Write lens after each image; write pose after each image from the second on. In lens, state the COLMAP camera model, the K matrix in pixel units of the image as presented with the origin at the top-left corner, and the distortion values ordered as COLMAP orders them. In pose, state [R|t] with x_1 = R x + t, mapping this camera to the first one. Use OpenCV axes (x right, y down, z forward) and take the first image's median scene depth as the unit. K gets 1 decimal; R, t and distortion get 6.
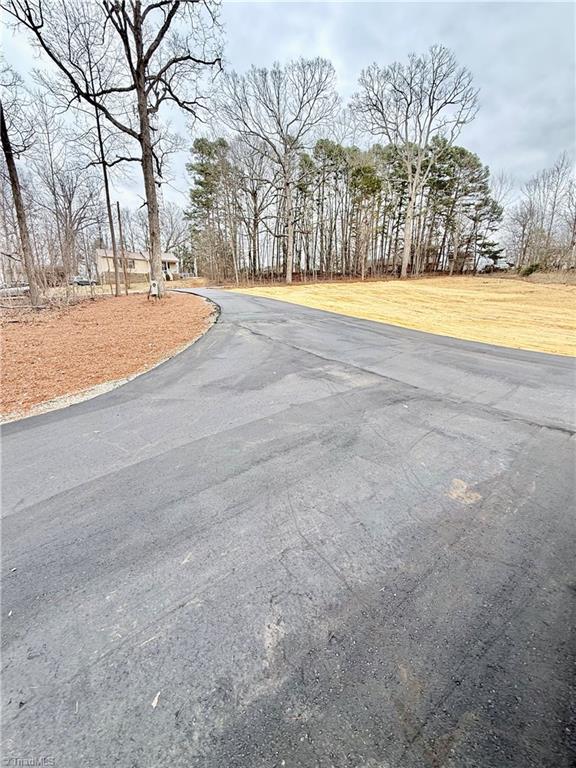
lens RADIAL K [[306.4, 0, 288.2], [0, 306.4, 381.9], [0, 0, 1]] dist [0.002037, -0.000248]
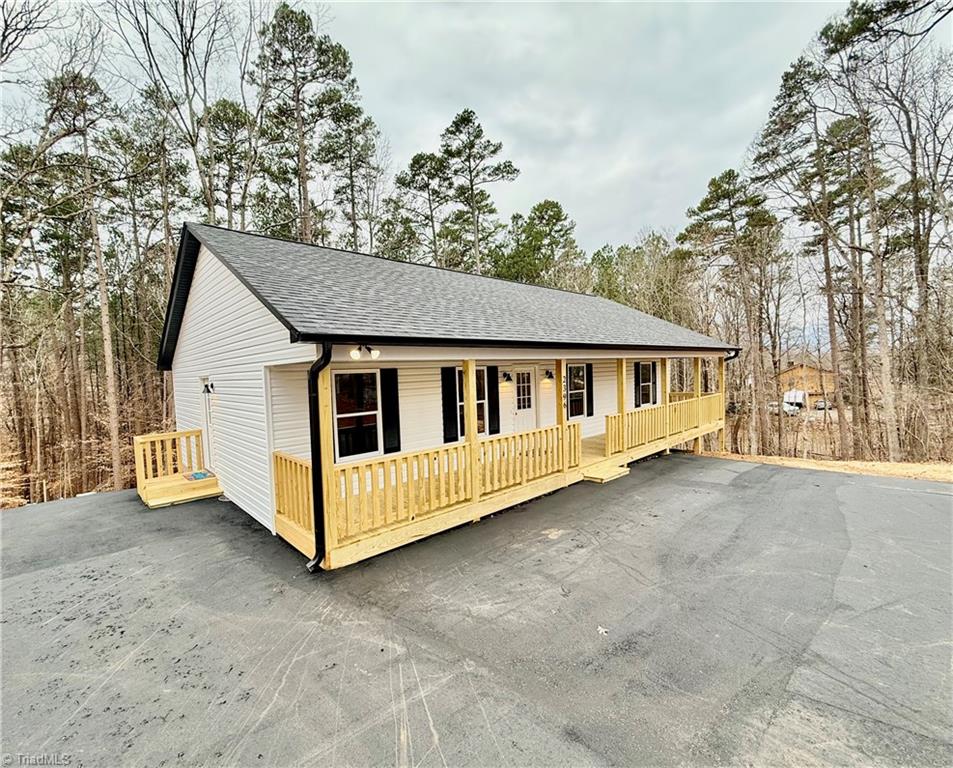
lens RADIAL K [[417.3, 0, 452.0], [0, 417.3, 398.0], [0, 0, 1]] dist [0.011103, -0.001149]
pose [[-0.997832, 0.049288, -0.043605, 0.540989], [0.035324, 0.960213, 0.277025, -0.372730], [0.055524, 0.274884, -0.959873, 1.307525]]
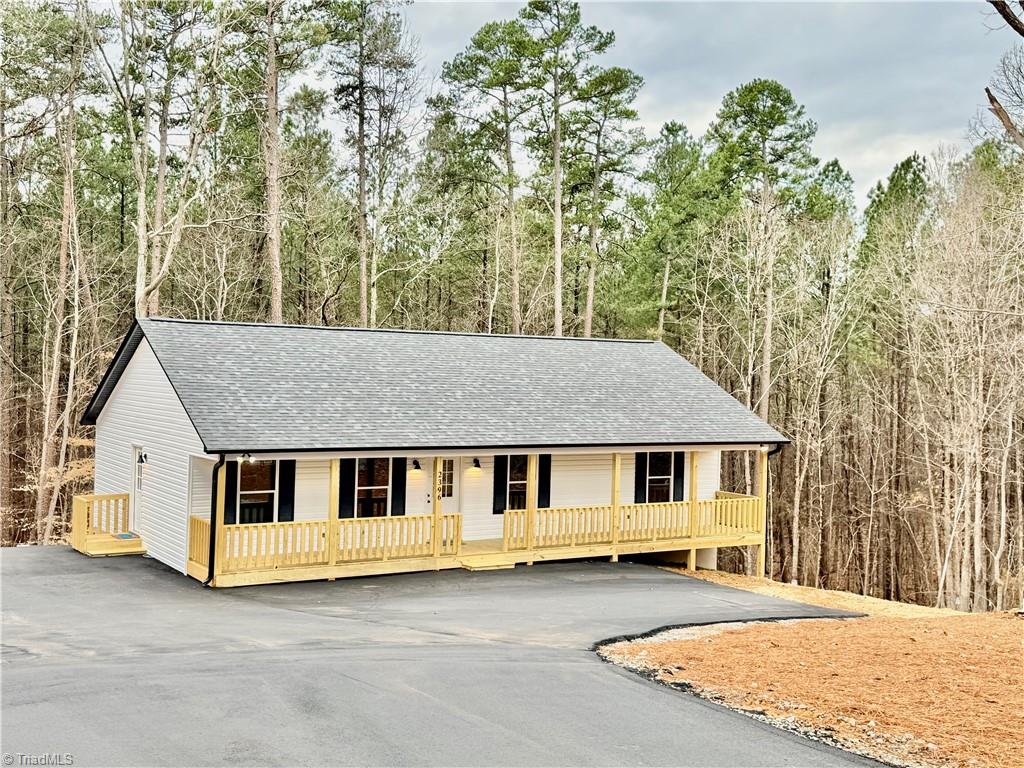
lens RADIAL K [[1163.8, 0, 504.2], [0, 1163.8, 379.7], [0, 0, 1]] dist [0.121849, 0.000000]
pose [[-0.992416, -0.016817, 0.121765, -0.589498], [0.011087, 0.974314, 0.224922, -1.308005], [-0.122420, 0.224566, -0.966738, 3.946381]]
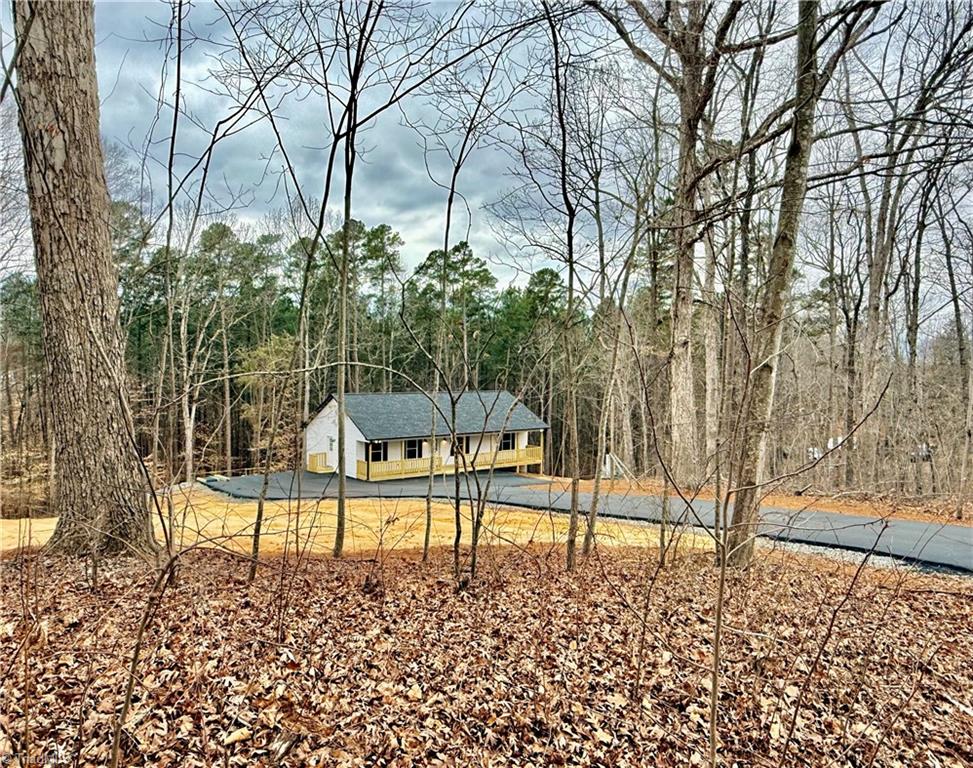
lens RADIAL K [[671.3, 0, 488.3], [0, 671.3, 385.0], [0, 0, 1]] dist [0.004776, 0.001153]
pose [[-0.999844, -0.002237, 0.017540, -0.564782], [0.002115, 0.969716, 0.244227, -2.454977], [-0.017555, 0.244226, -0.969559, 6.958426]]
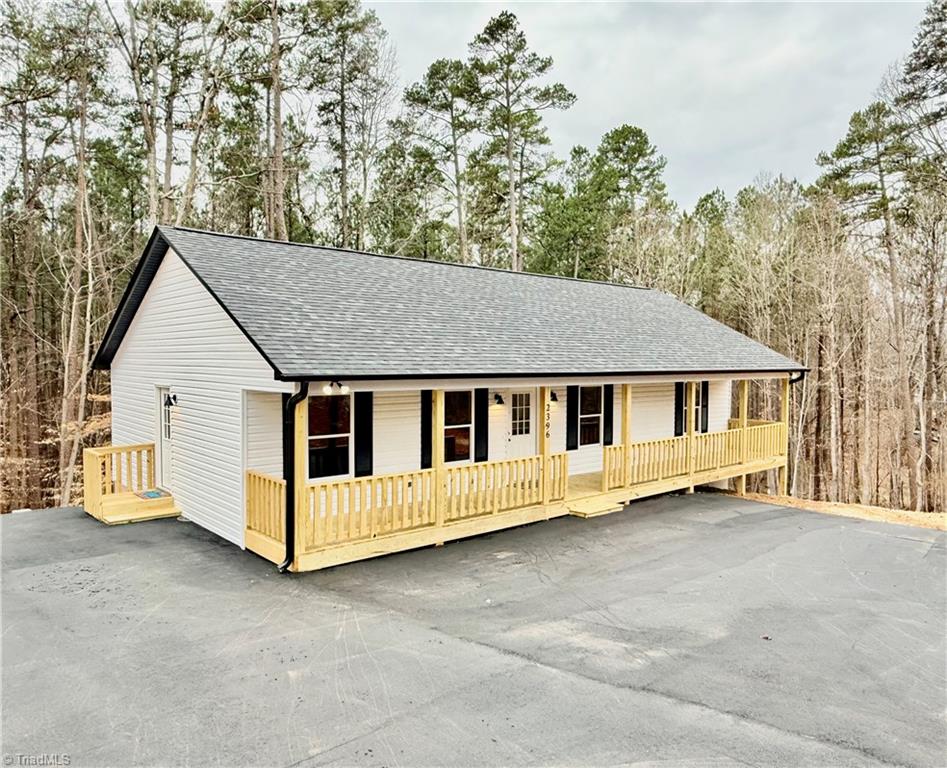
lens RADIAL K [[681.6, 0, 505.2], [0, 681.6, 384.0], [0, 0, 1]] dist [0.011410, 0.004265]
pose [[-0.998134, 0.006199, -0.060752, 0.383235], [-0.009382, 0.967457, 0.252860, -0.637060], [0.060342, 0.252958, -0.965594, 2.003387]]
